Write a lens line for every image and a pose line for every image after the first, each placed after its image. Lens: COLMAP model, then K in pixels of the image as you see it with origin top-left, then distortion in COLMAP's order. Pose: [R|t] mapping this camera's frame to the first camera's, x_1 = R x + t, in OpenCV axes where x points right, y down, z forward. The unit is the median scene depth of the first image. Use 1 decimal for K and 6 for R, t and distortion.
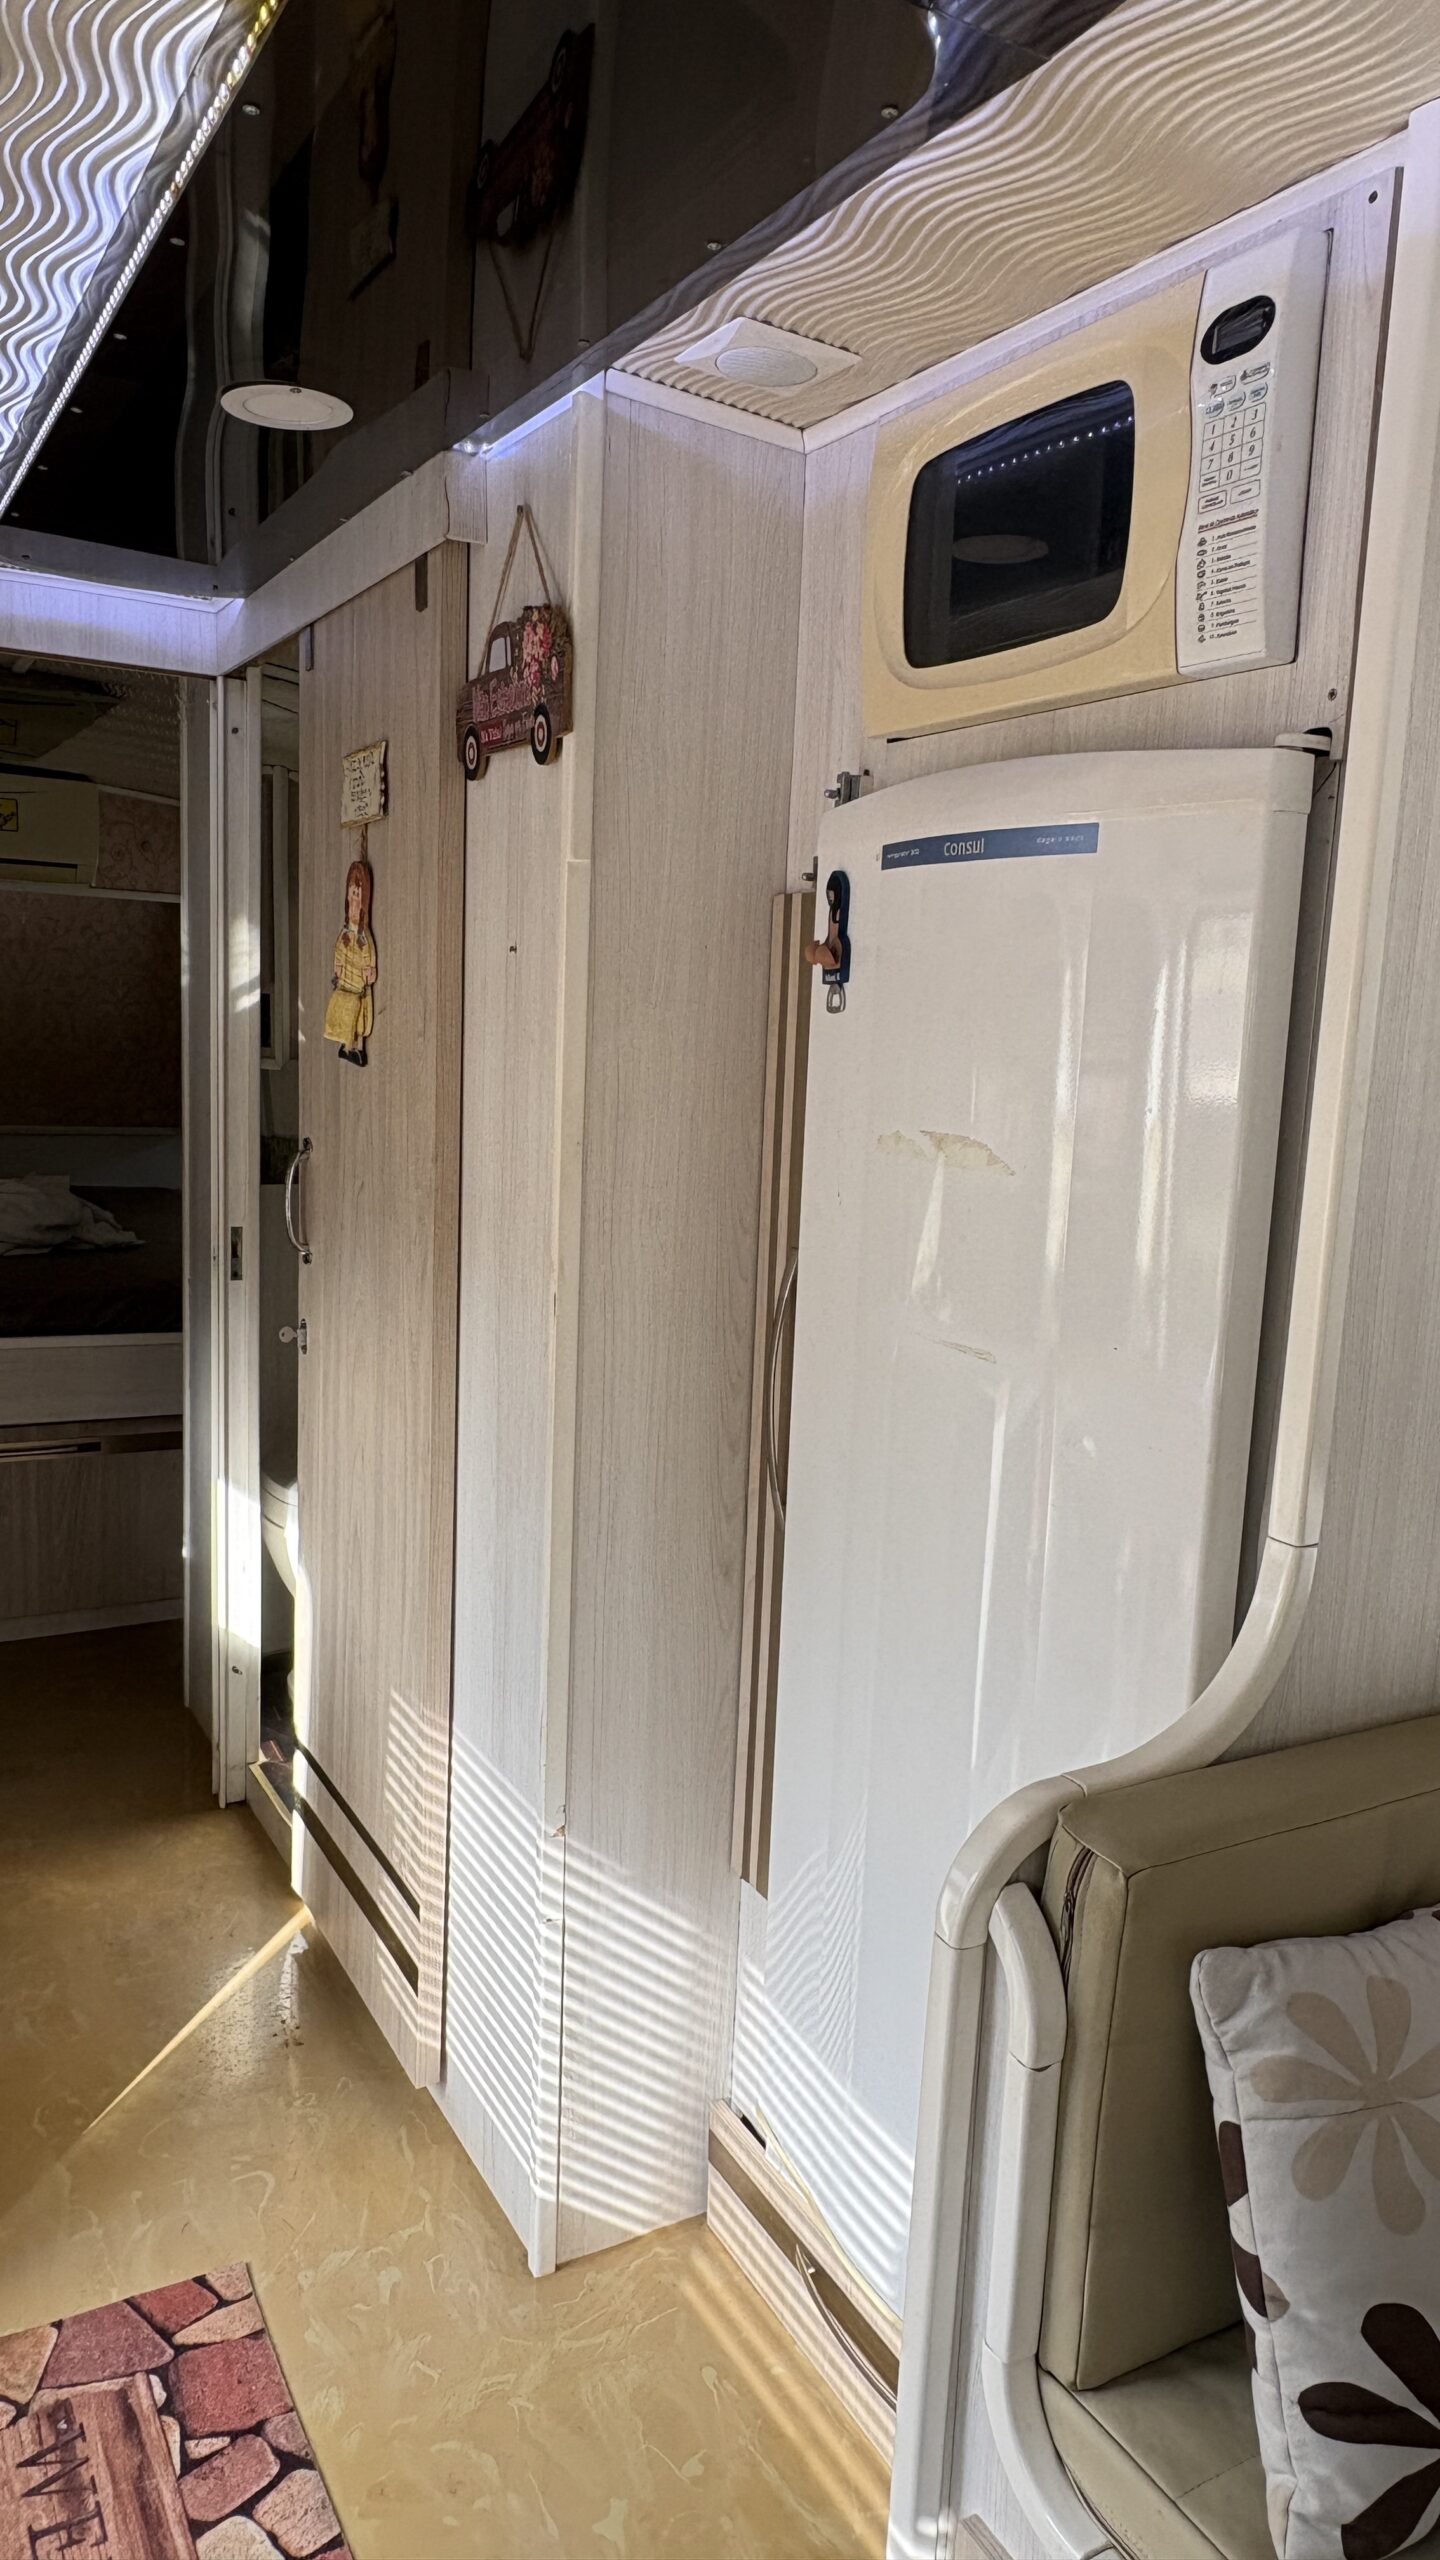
lens RADIAL K [[1717.5, 0, 726.4], [0, 1717.5, 1281.1], [0, 0, 1]] dist [-0.006612, 0.011352]
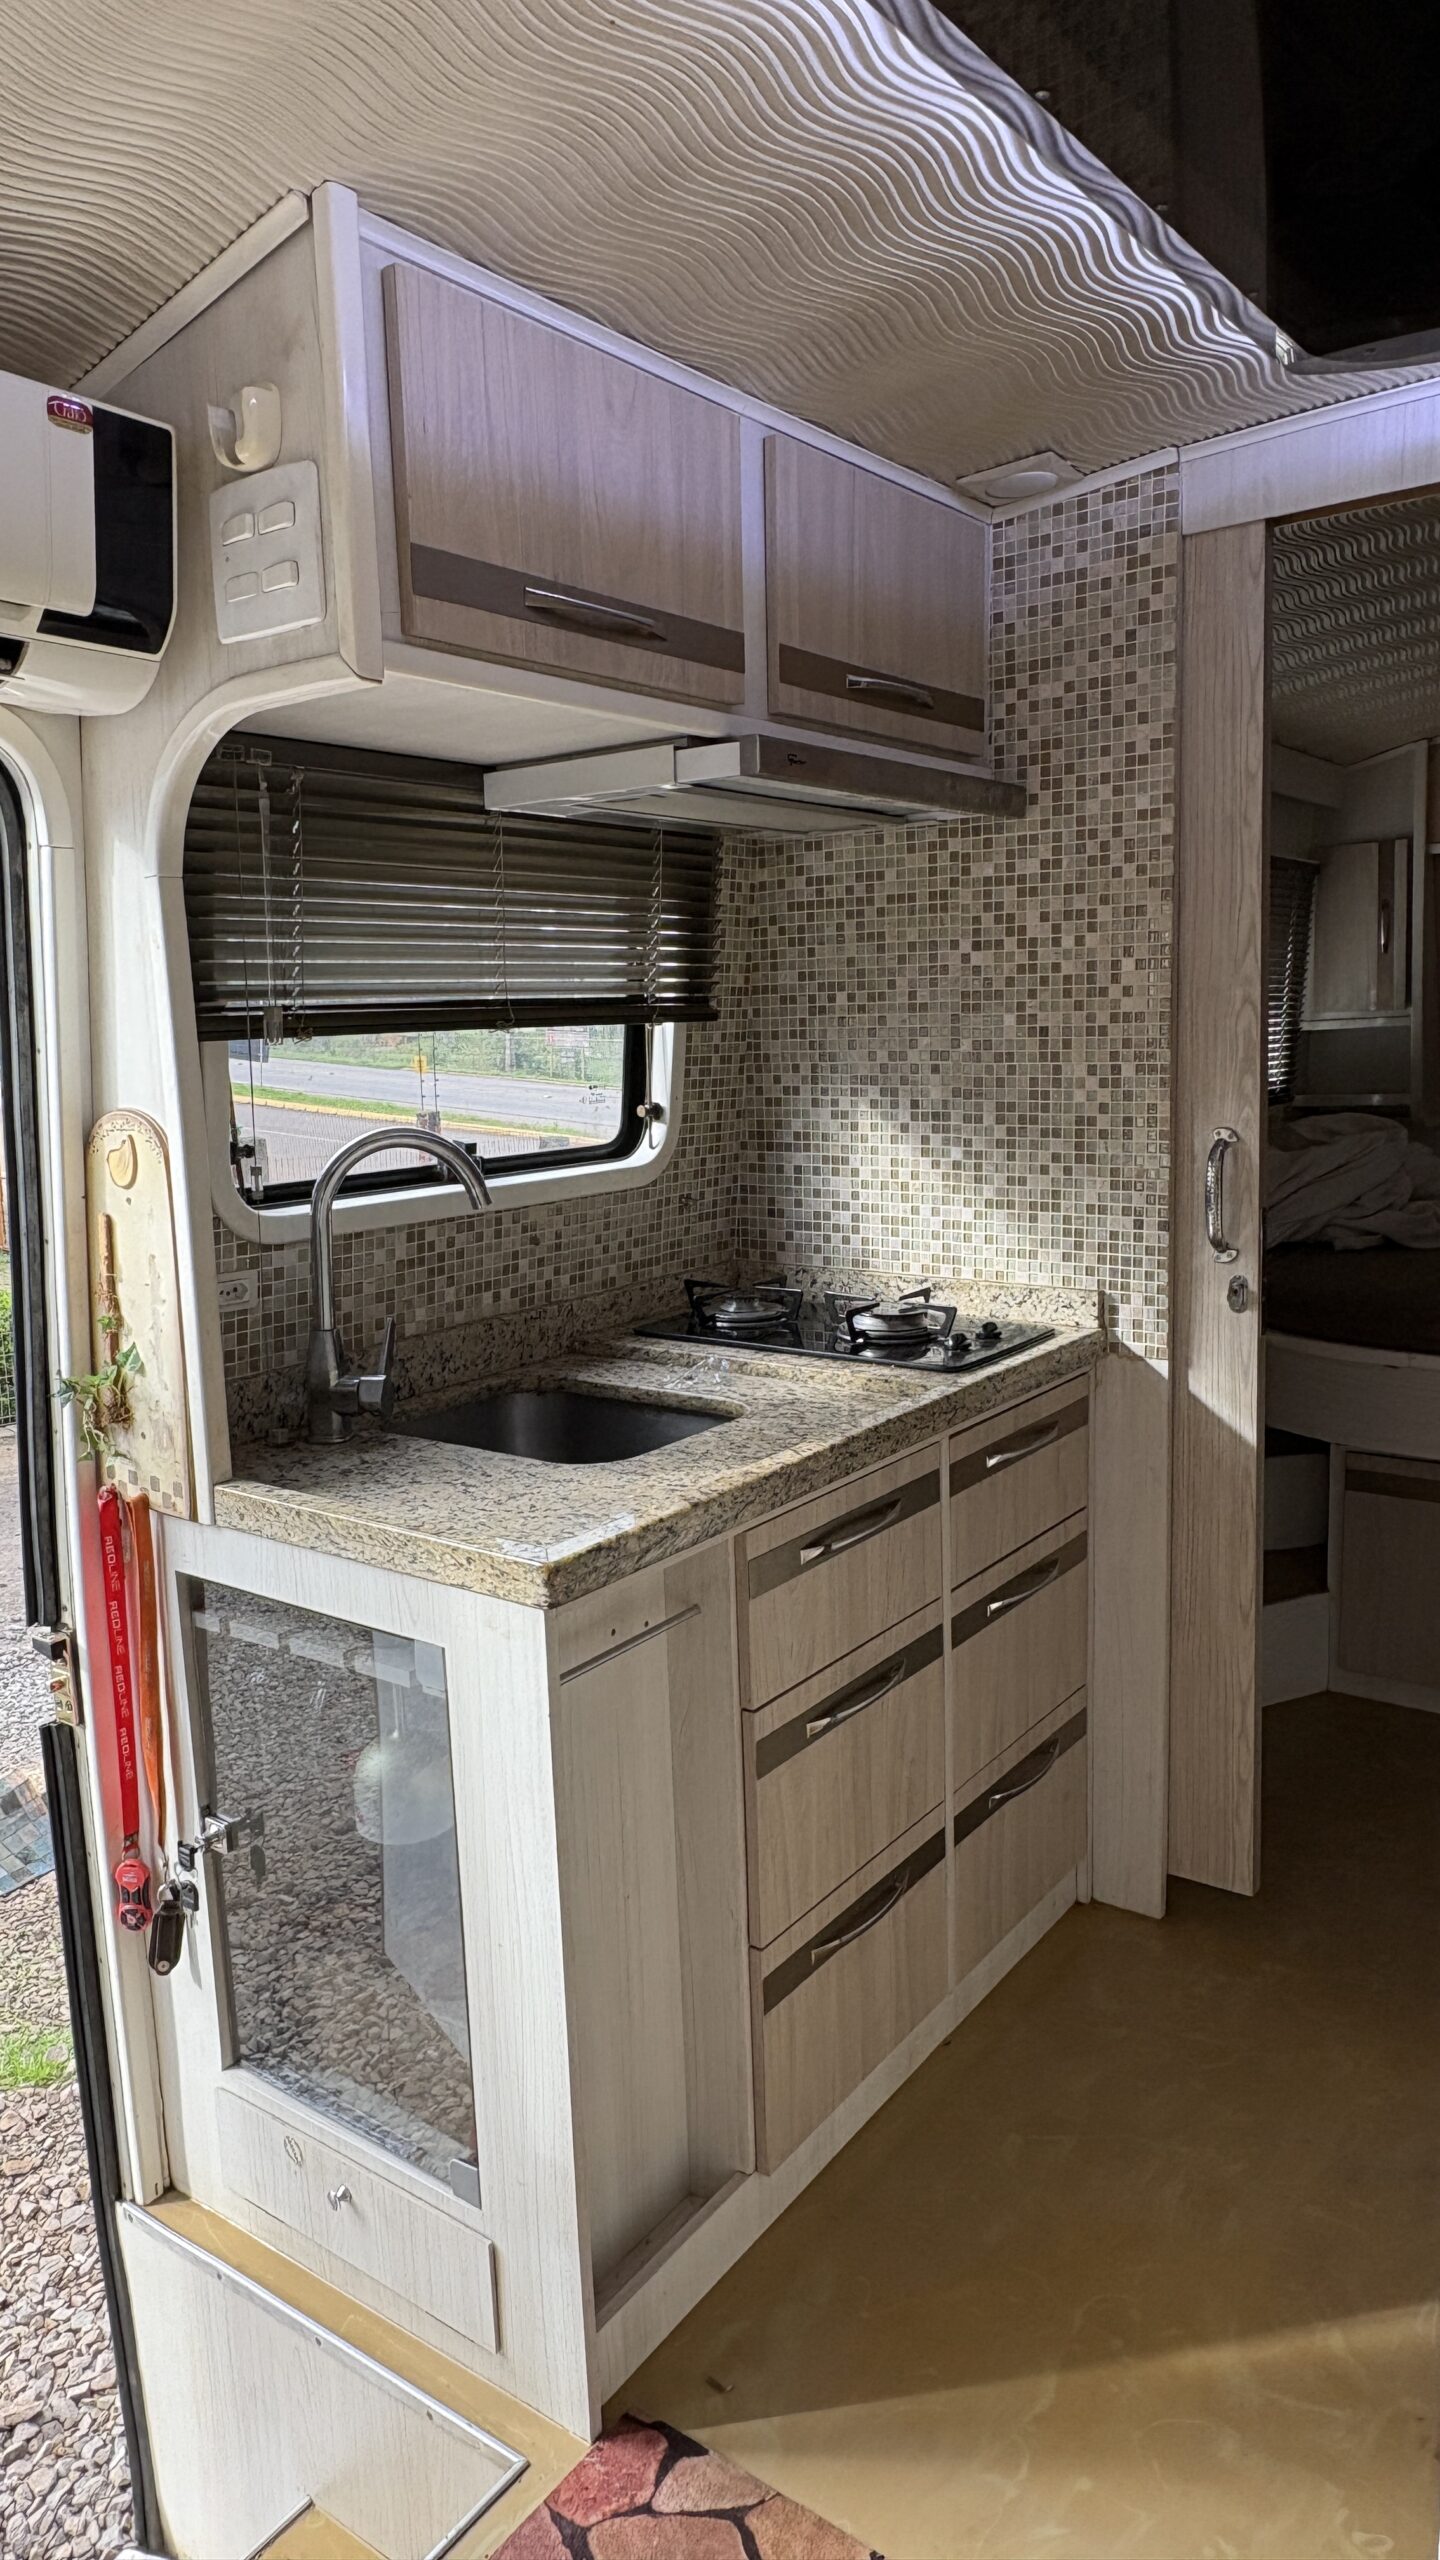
lens RADIAL K [[1676.1, 0, 721.1], [0, 1676.1, 1285.2], [0, 0, 1]] dist [-0.000054, 0.001775]
pose [[0.406973, 0.085329, -0.909446, 0.265905], [-0.090009, 0.994528, 0.053033, -0.024542], [0.908995, 0.060275, 0.412427, 0.618100]]
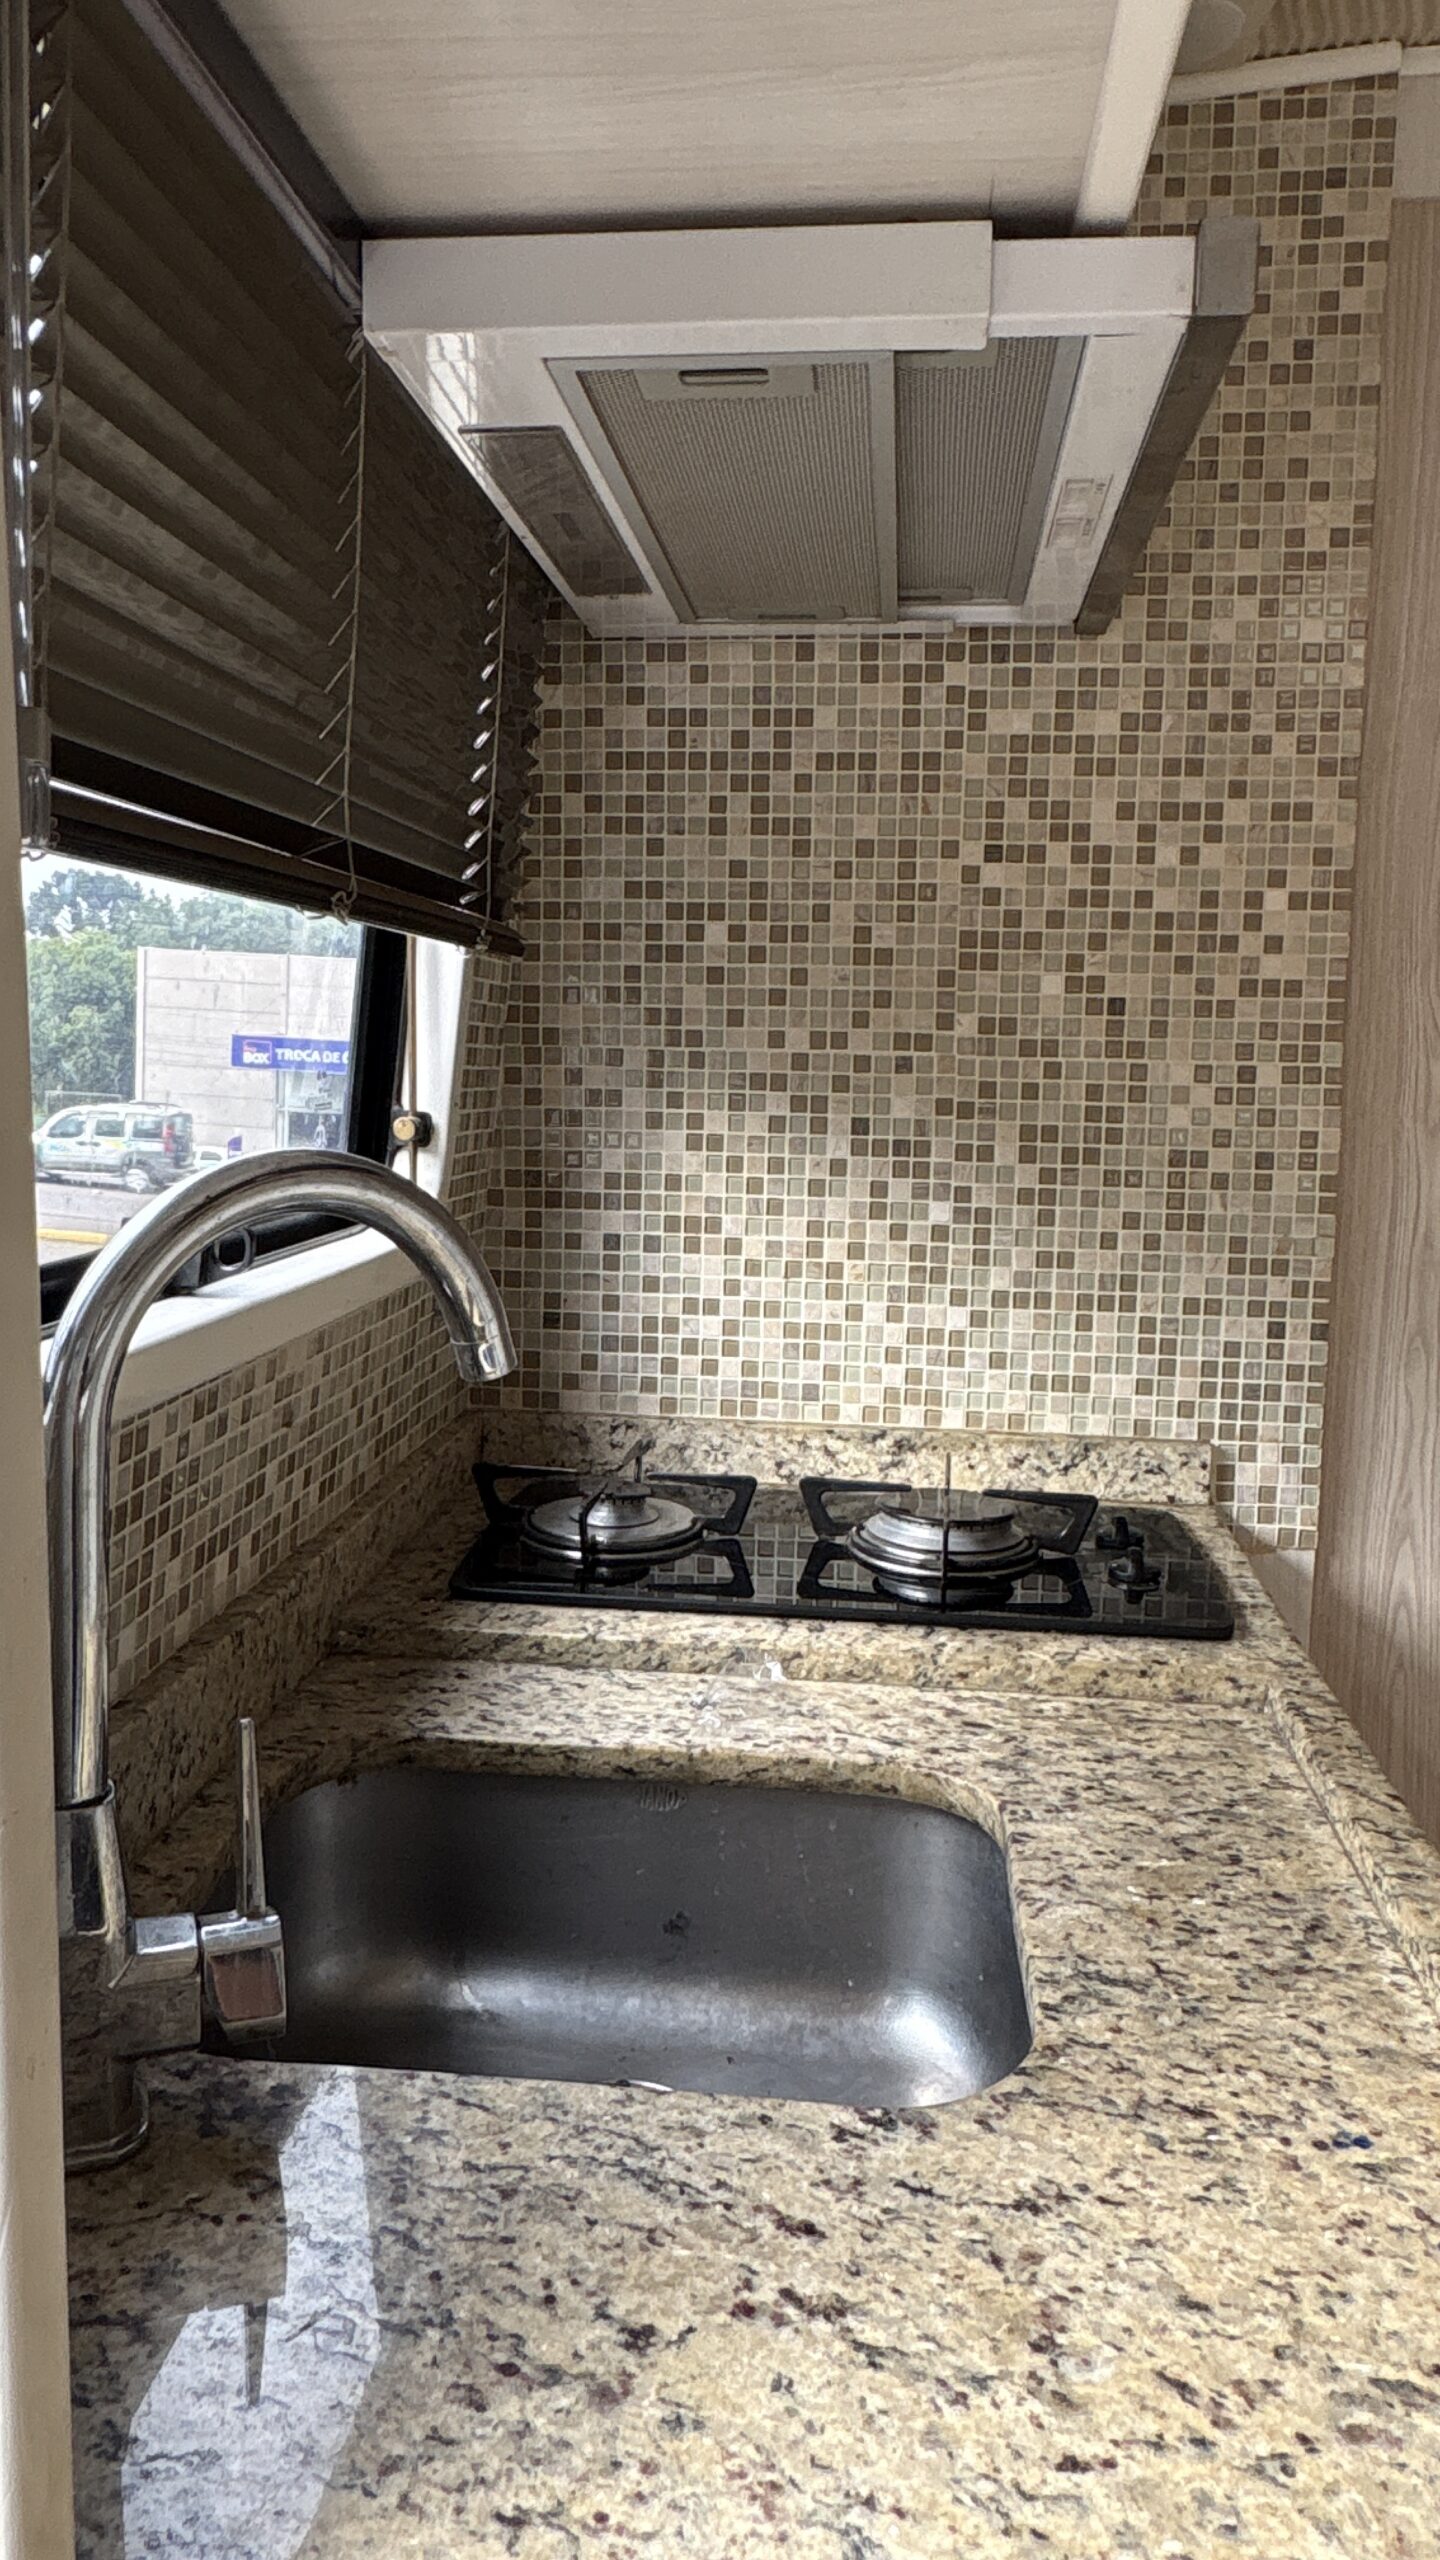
lens RADIAL K [[1768.3, 0, 707.8], [0, 1768.3, 1268.9], [0, 0, 1]] dist [-0.003248, 0.004604]
pose [[0.816014, 0.037398, -0.576821, -0.550330], [-0.066040, 0.997402, -0.028759, -0.018598], [0.574247, 0.061561, 0.816364, 0.611347]]
